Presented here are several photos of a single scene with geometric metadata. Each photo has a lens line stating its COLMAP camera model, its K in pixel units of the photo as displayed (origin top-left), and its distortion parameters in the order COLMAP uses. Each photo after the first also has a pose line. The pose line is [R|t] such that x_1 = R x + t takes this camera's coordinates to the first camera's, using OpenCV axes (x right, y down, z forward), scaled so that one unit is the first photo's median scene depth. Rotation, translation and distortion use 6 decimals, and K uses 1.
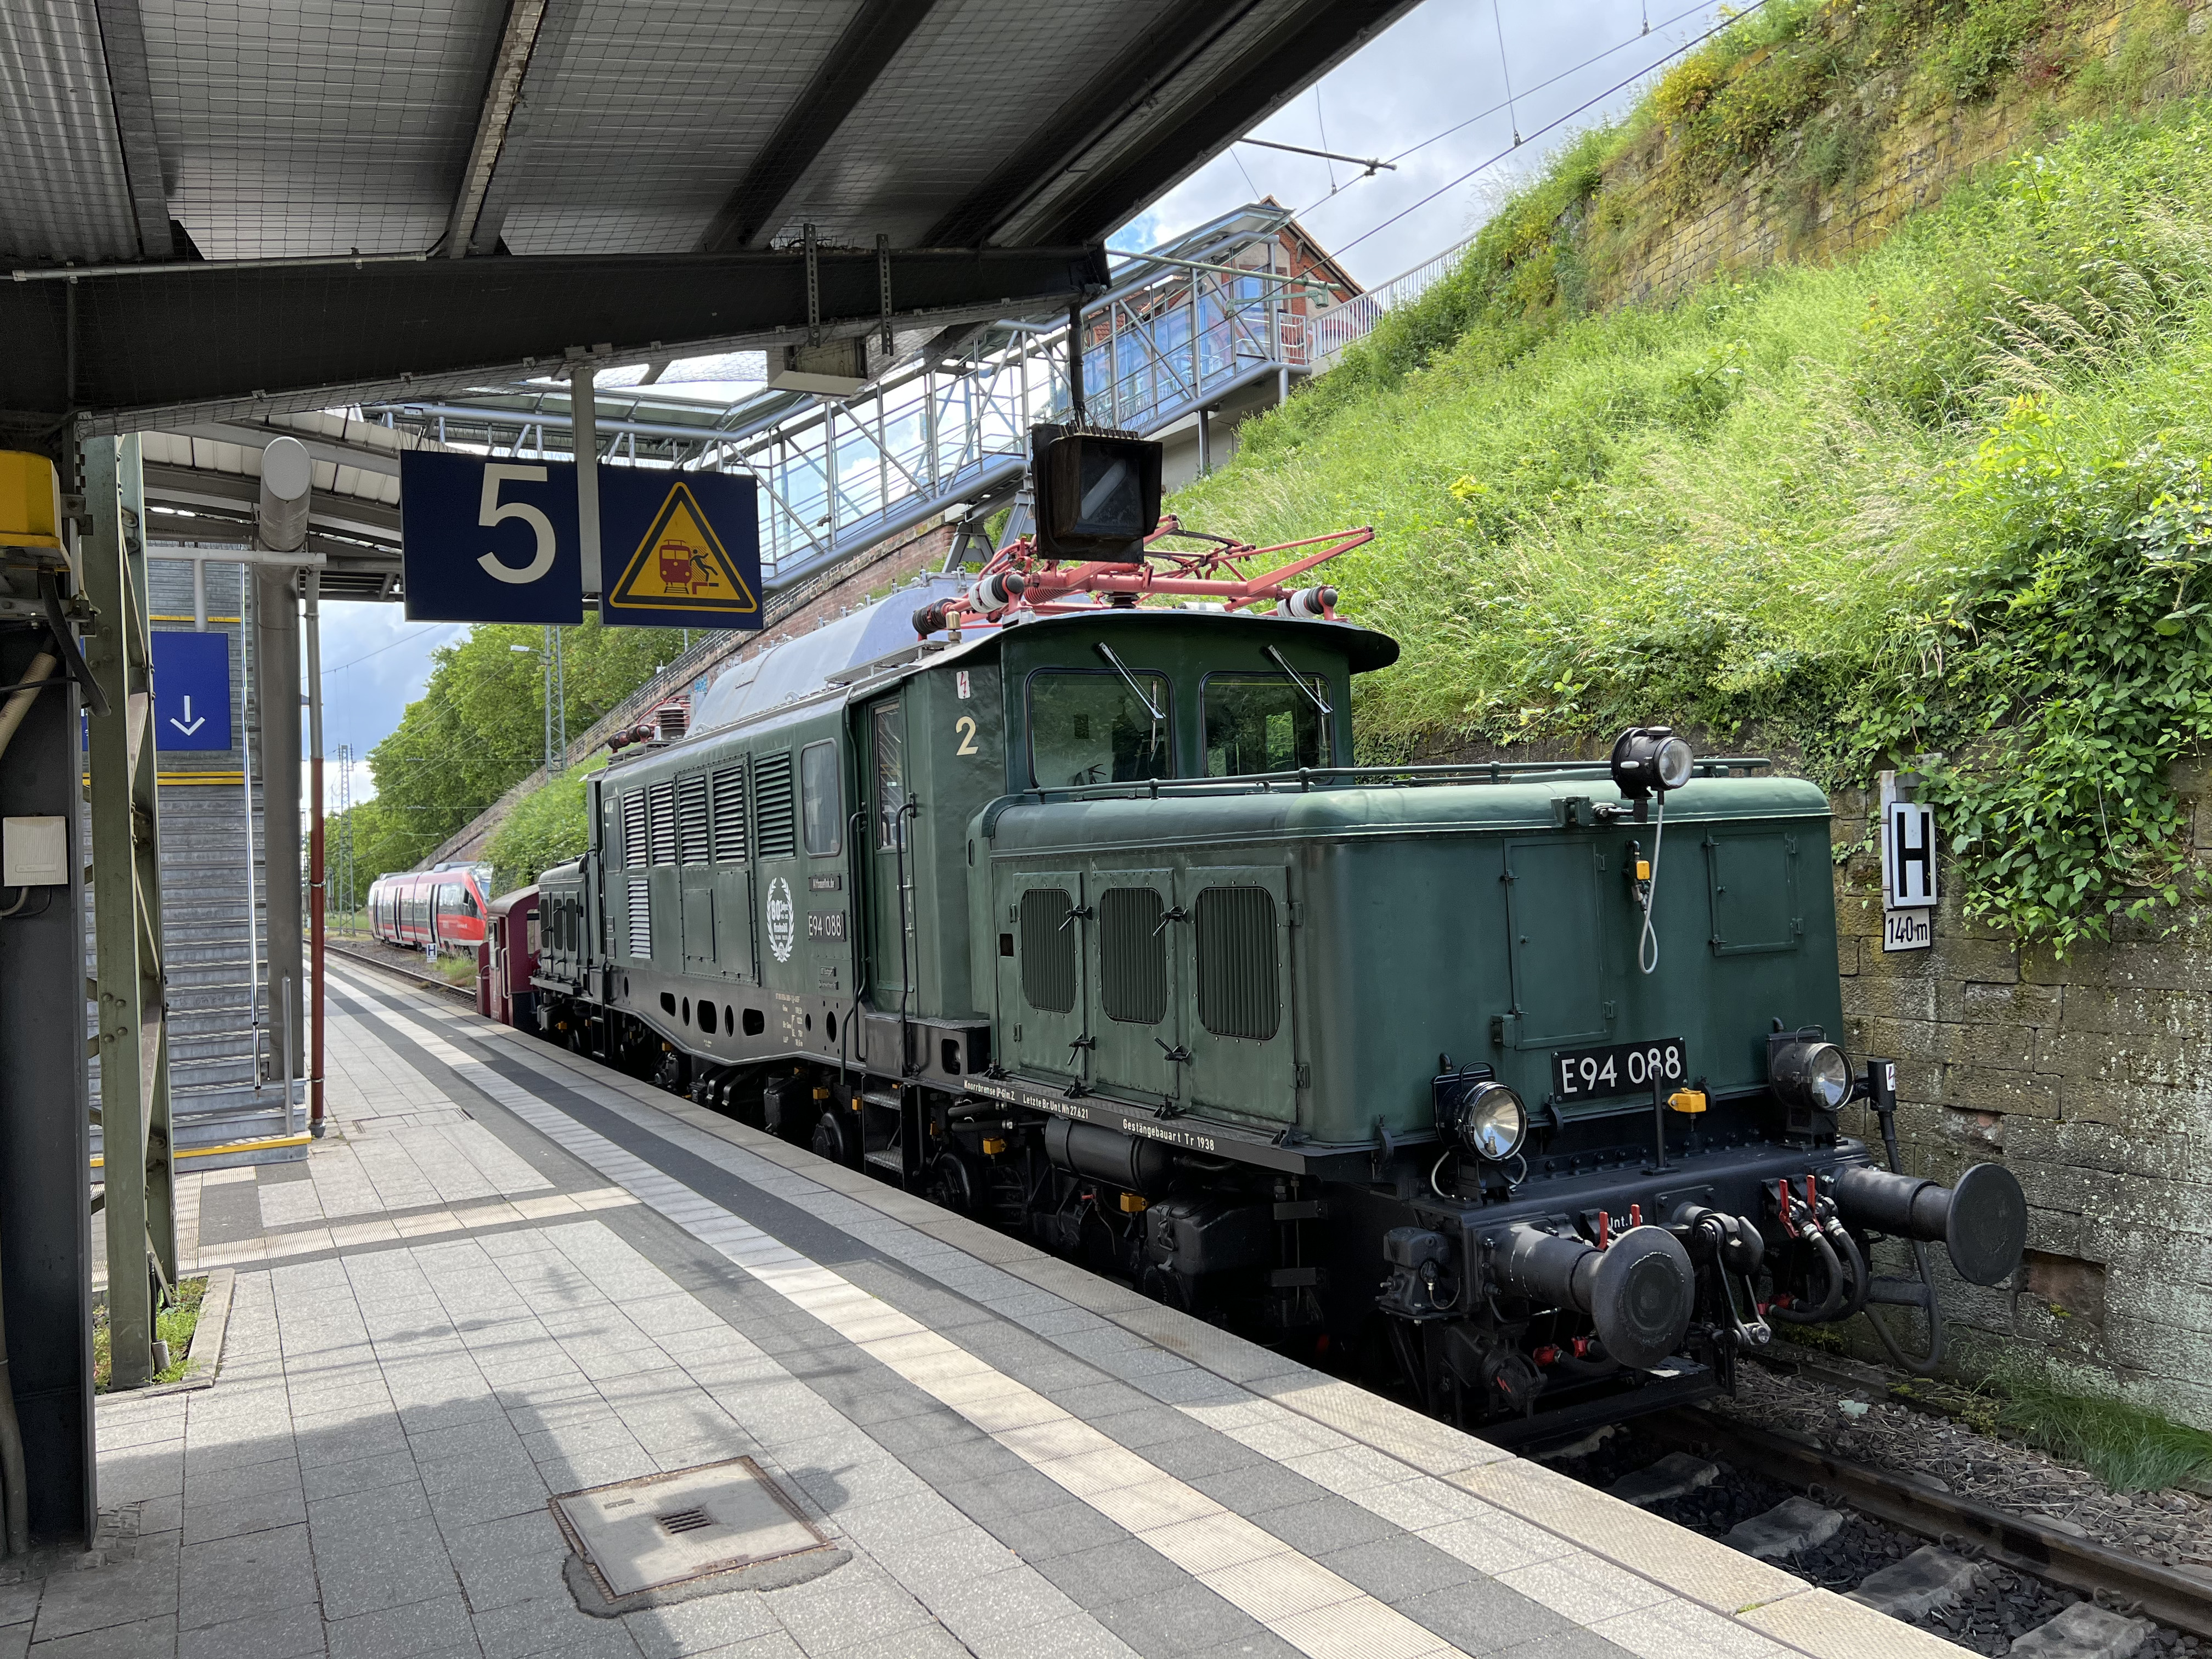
lens RADIAL K [[1647.5, 0, 1082.6], [0, 1647.5, 825.8], [0, 0, 1]] dist [0.059733, -0.063959]
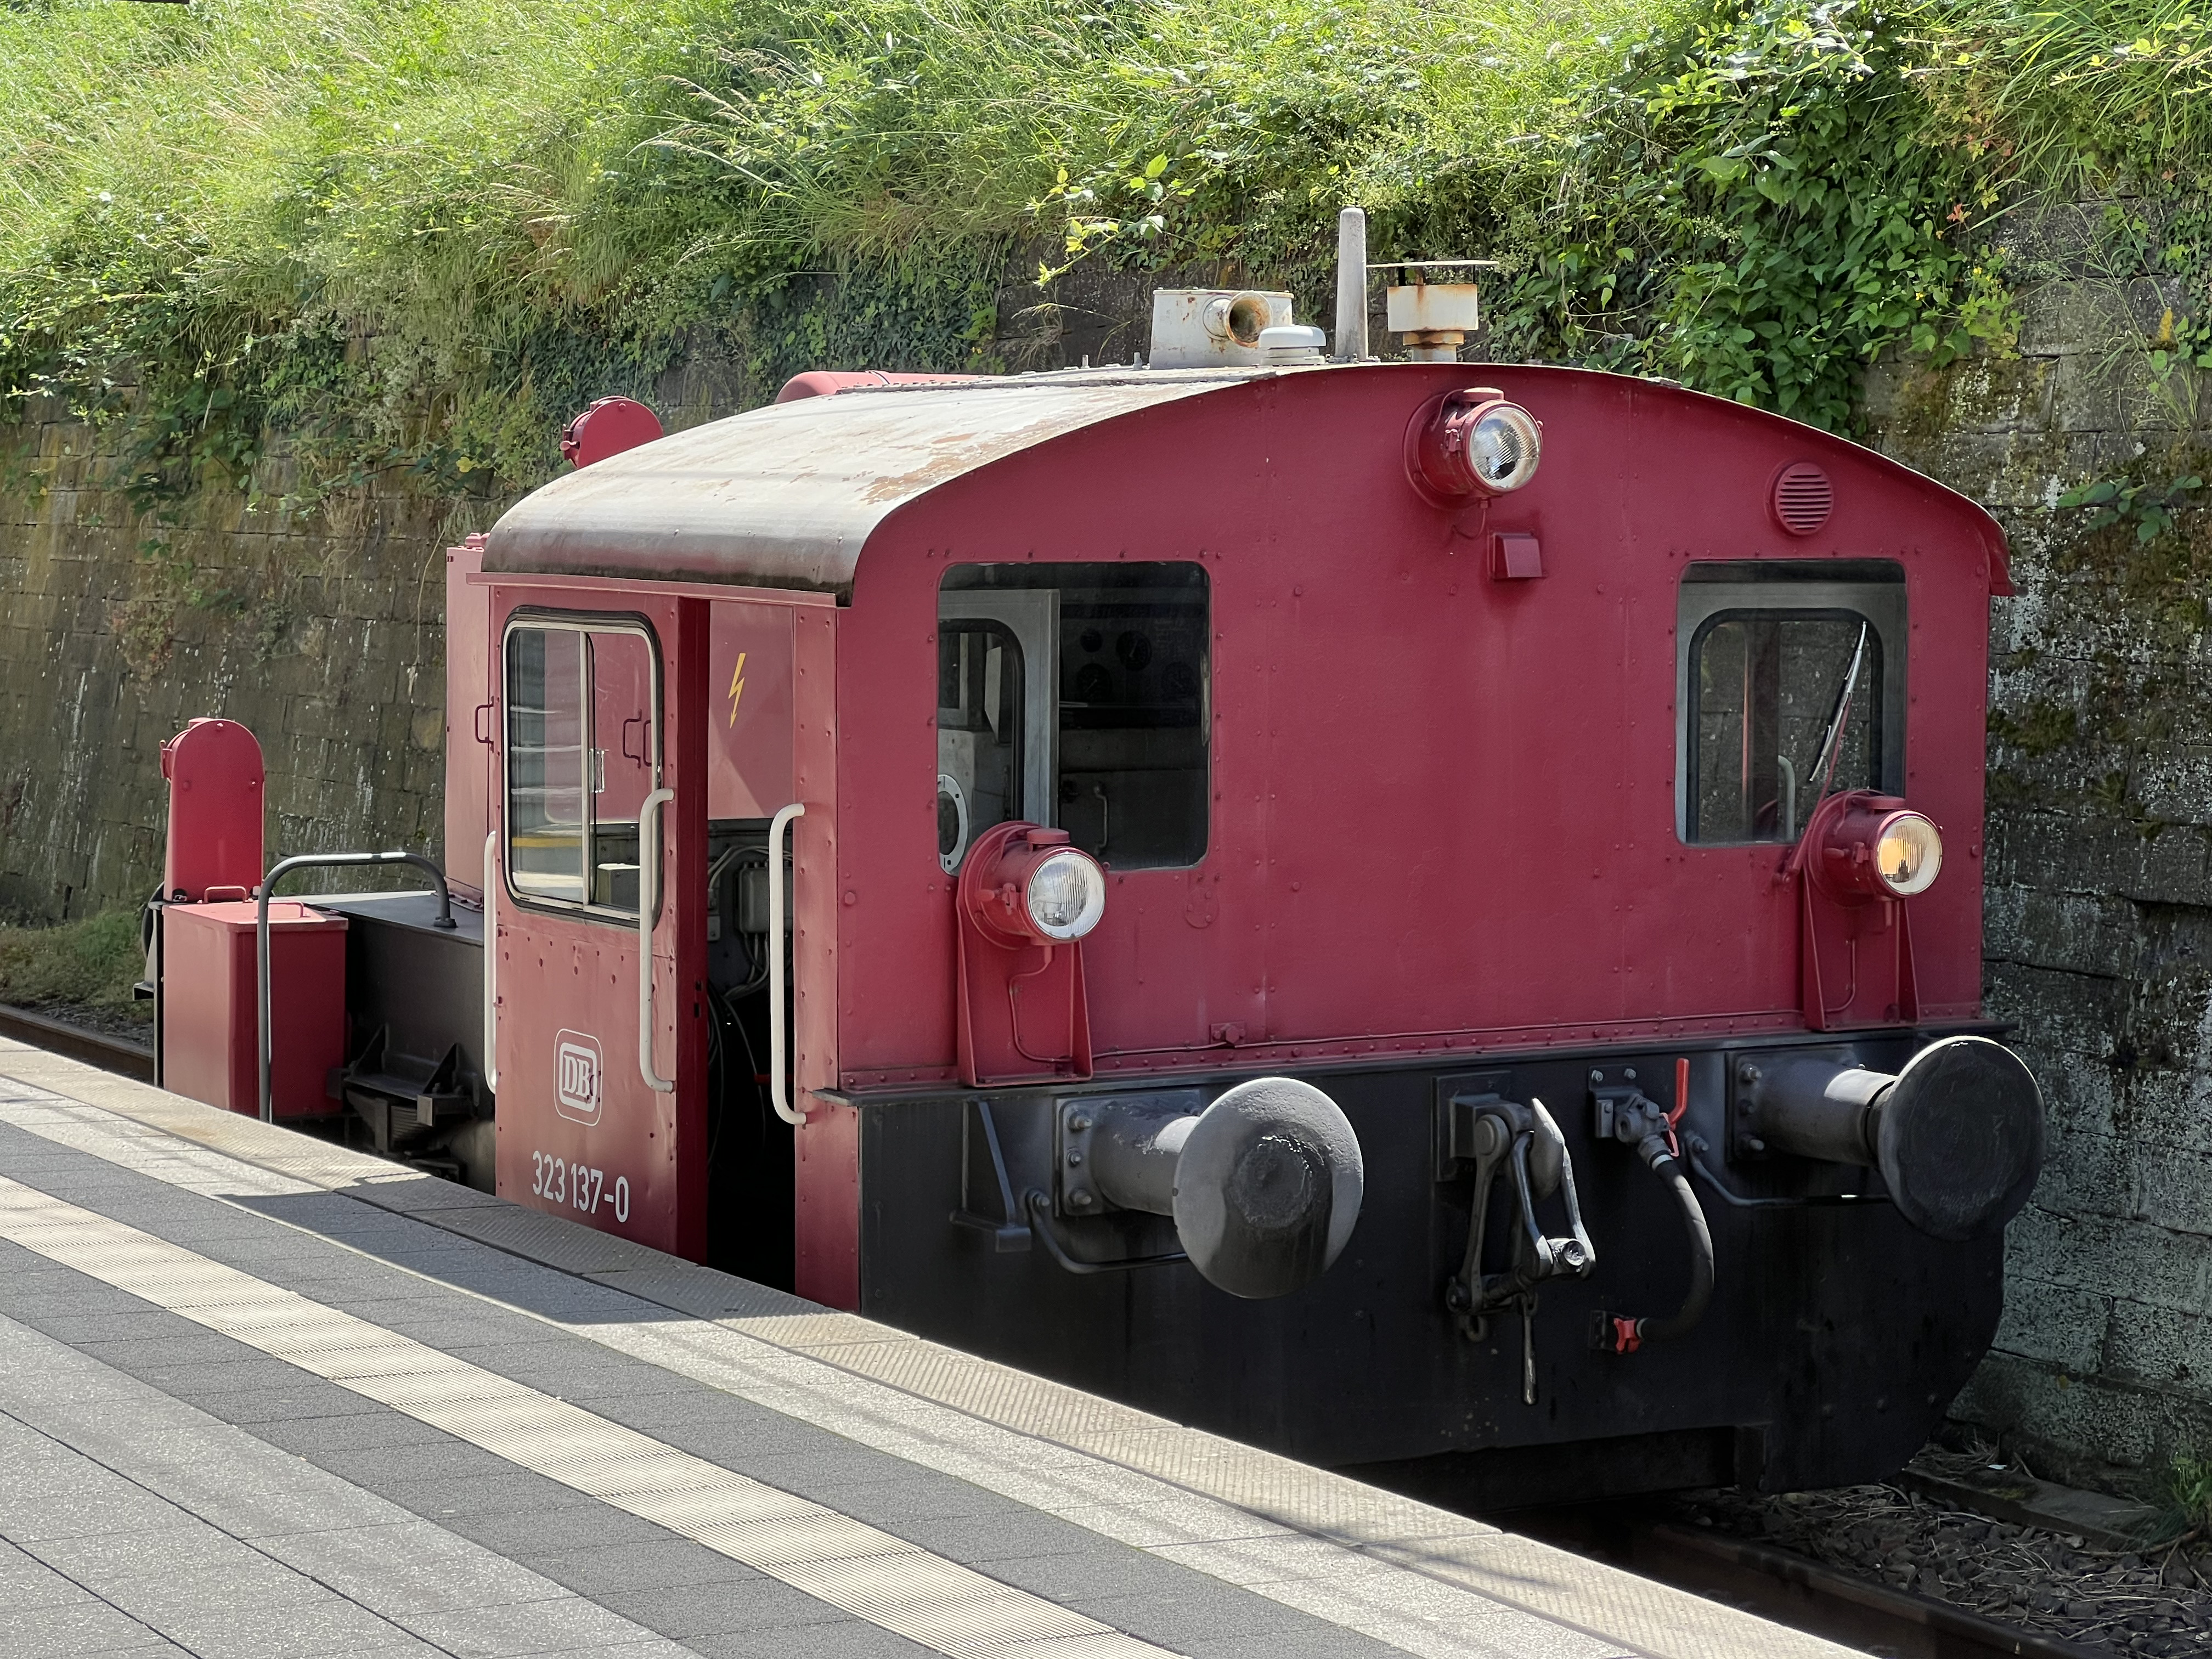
lens RADIAL K [[4994.4, 0, 1090.2], [0, 4994.4, 840.0], [0, 0, 1]] dist [0.155086, 0.000000]
pose [[0.998597, 0.040762, 0.033810, 0.281362], [-0.043595, 0.995186, 0.087779, -0.012981], [-0.030069, -0.089130, 0.995566, -0.877912]]
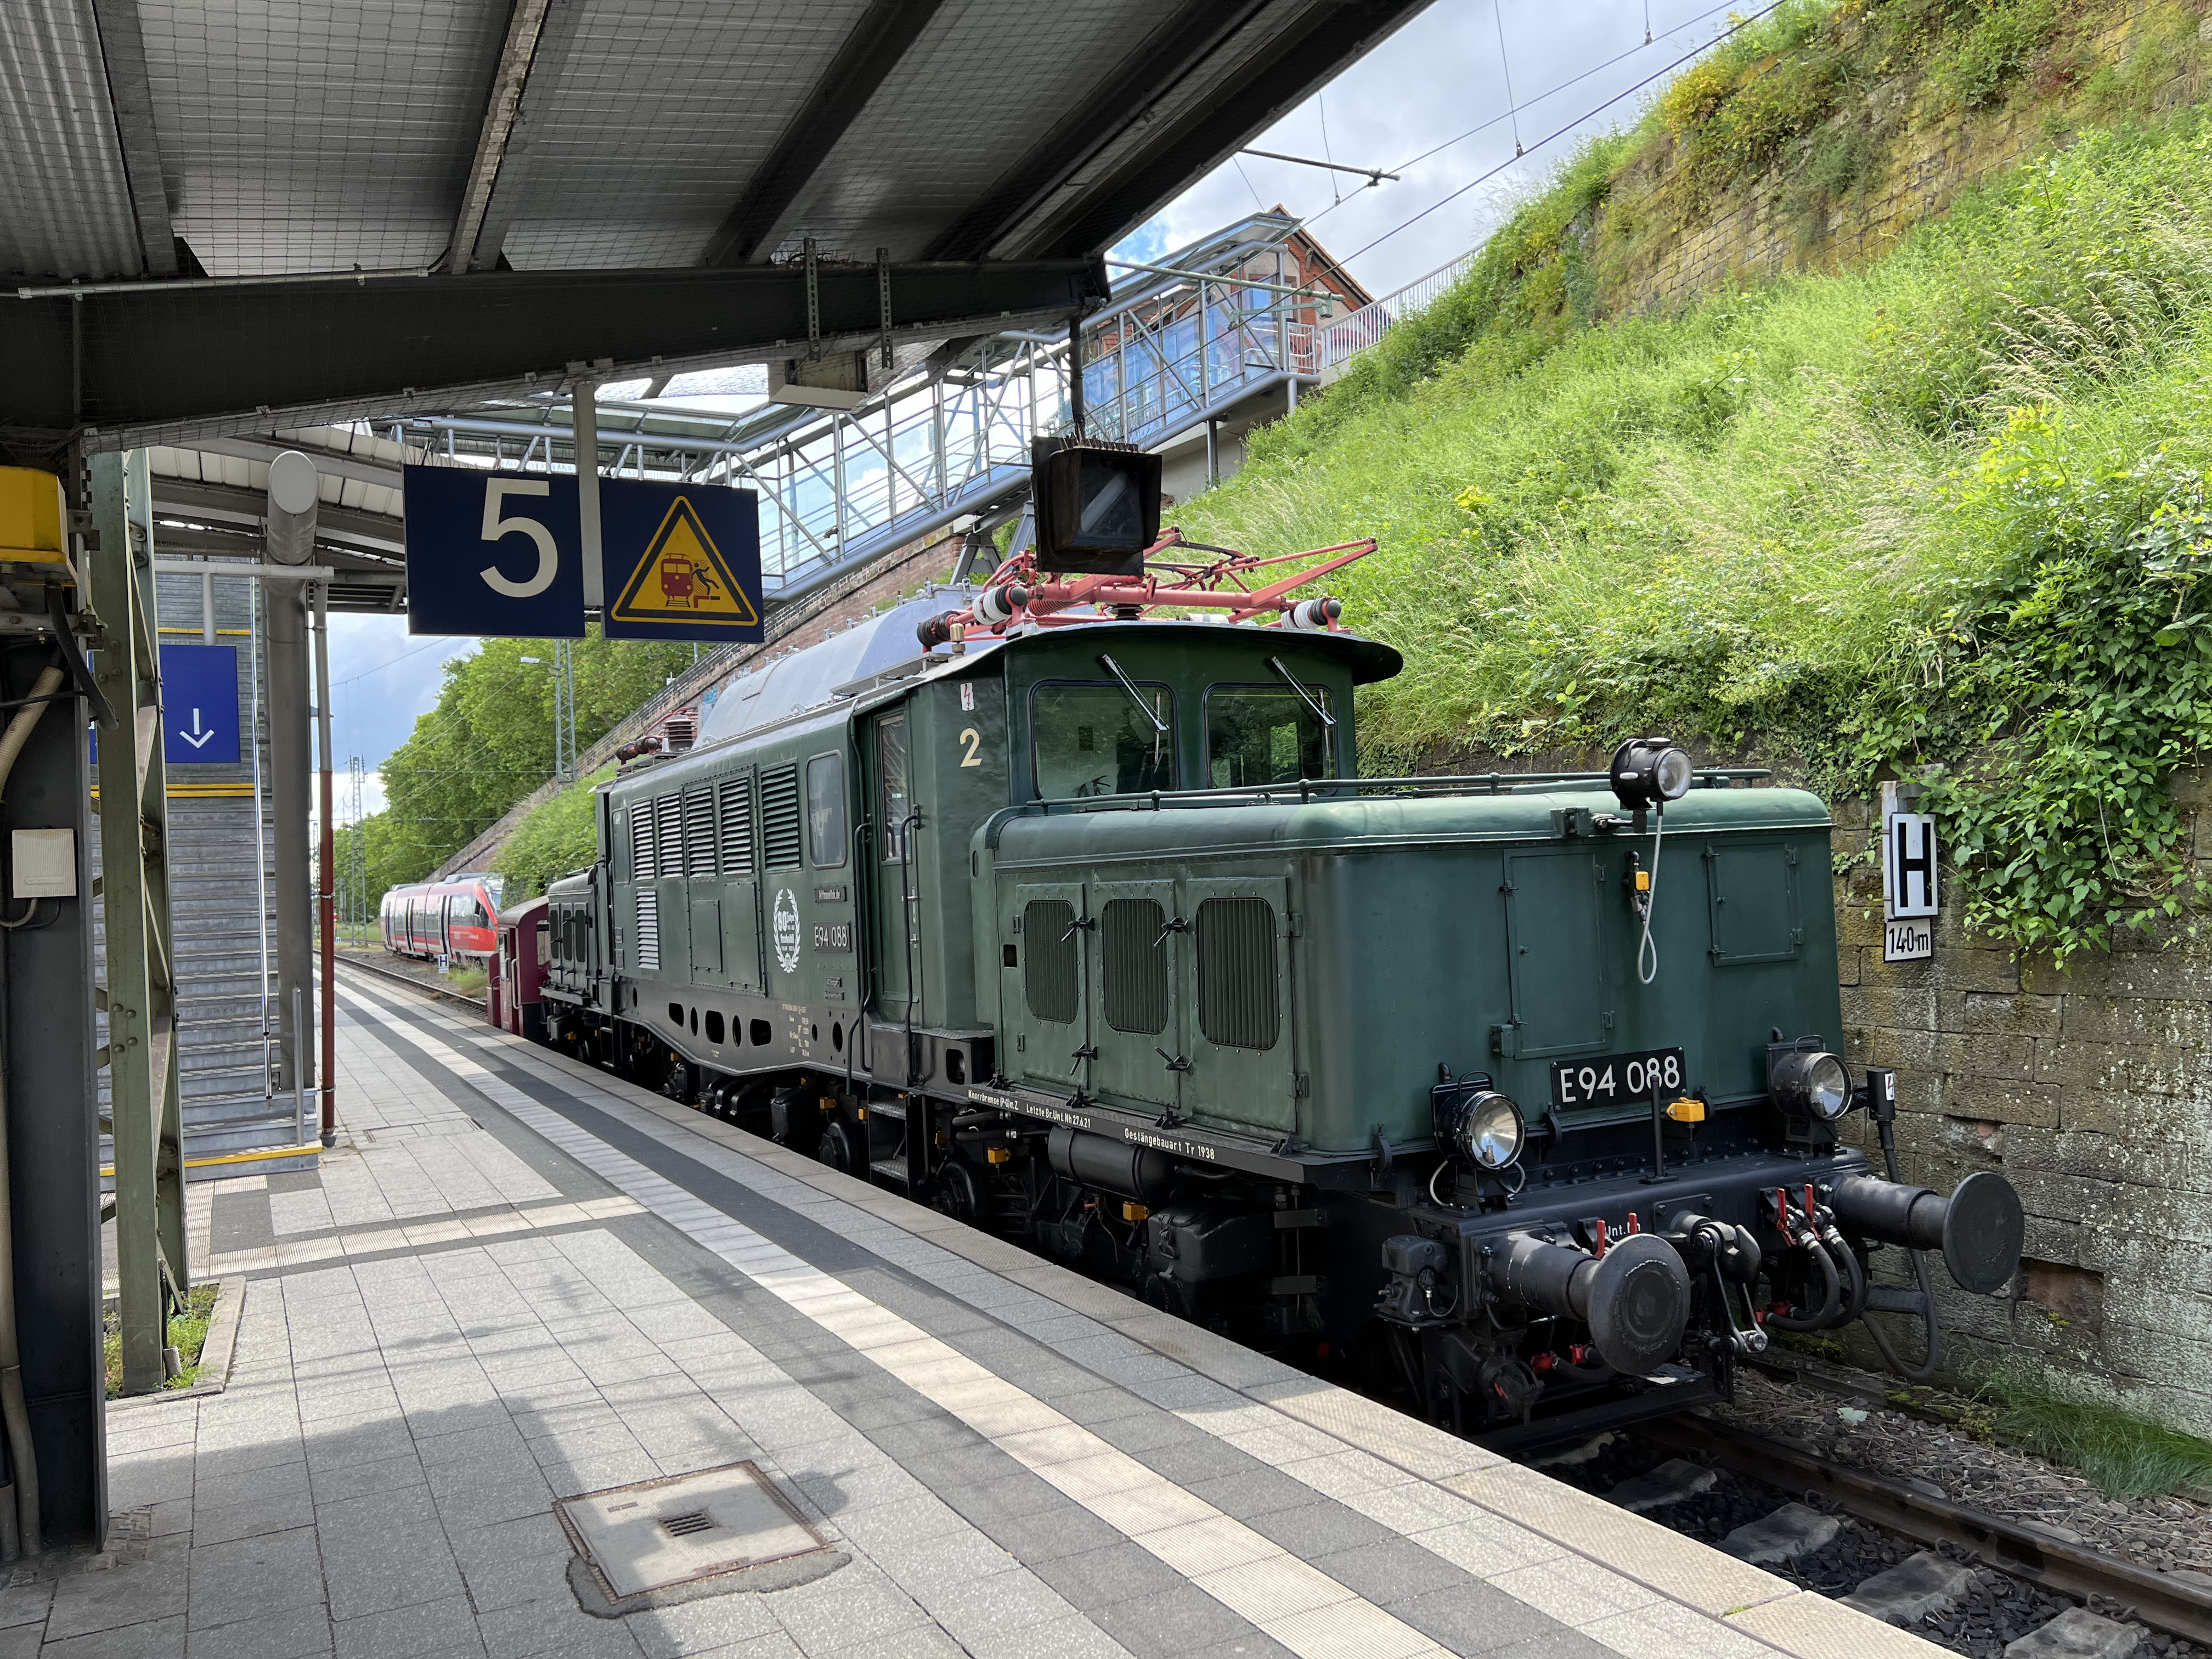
lens RADIAL K [[1647.5, 0, 1083.8], [0, 1647.5, 850.1], [0, 0, 1]] dist [0.059733, -0.063959]
pose [[0.999984, -0.000822, -0.005598, 0.004920], [0.000868, 0.999966, 0.008186, -0.000371], [0.005591, -0.008191, 0.999951, -0.004723]]
